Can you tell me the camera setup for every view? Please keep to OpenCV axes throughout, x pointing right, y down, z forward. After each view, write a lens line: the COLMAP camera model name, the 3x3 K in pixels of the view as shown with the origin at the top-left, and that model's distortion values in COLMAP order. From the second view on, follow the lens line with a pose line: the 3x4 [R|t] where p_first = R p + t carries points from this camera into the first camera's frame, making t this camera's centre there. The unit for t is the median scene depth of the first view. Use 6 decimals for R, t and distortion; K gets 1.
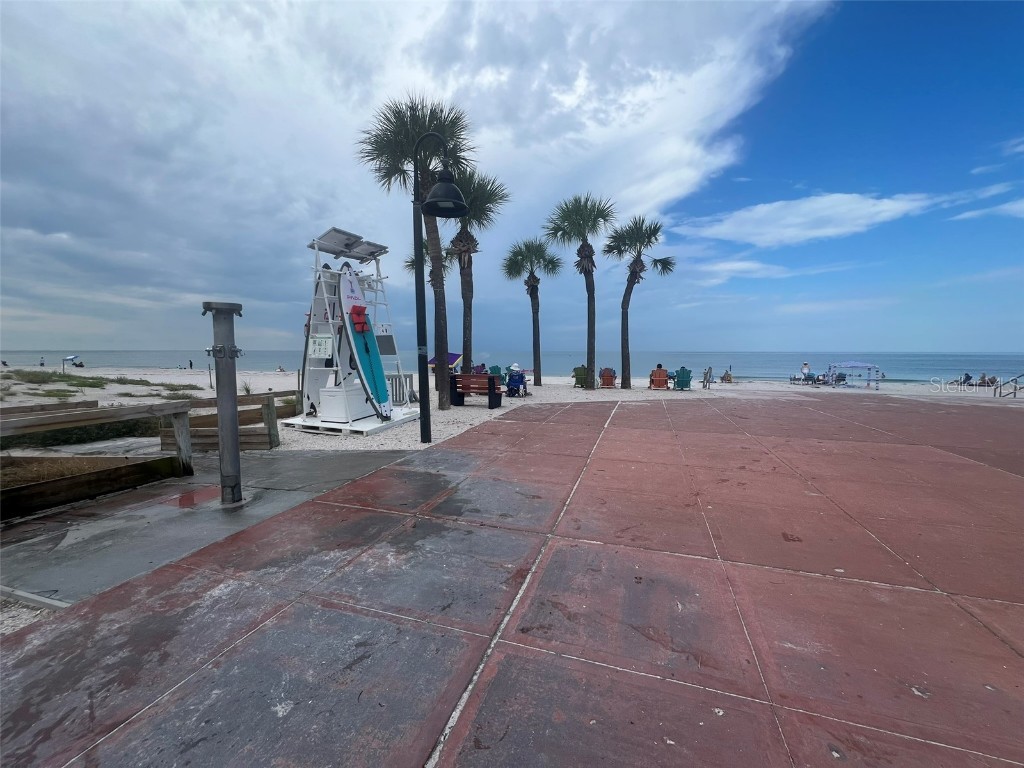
lens RADIAL K [[411.1, 0, 509.2], [0, 411.1, 387.2], [0, 0, 1]] dist [0.002306, 0.000322]
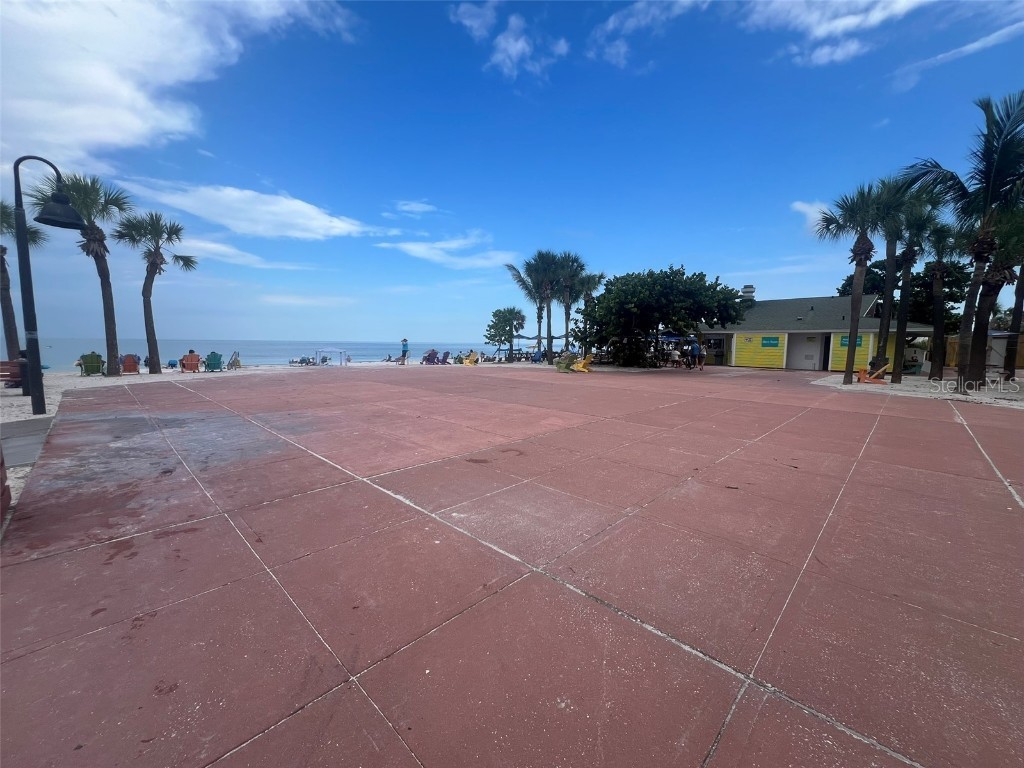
lens RADIAL K [[411.1, 0, 509.2], [0, 411.1, 387.2], [0, 0, 1]] dist [0.002306, 0.000322]
pose [[0.443622, -0.093329, 0.891341, -0.256128], [0.068852, 0.995173, 0.069933, 0.026143], [-0.893565, 0.030347, 0.447906, -0.274047]]
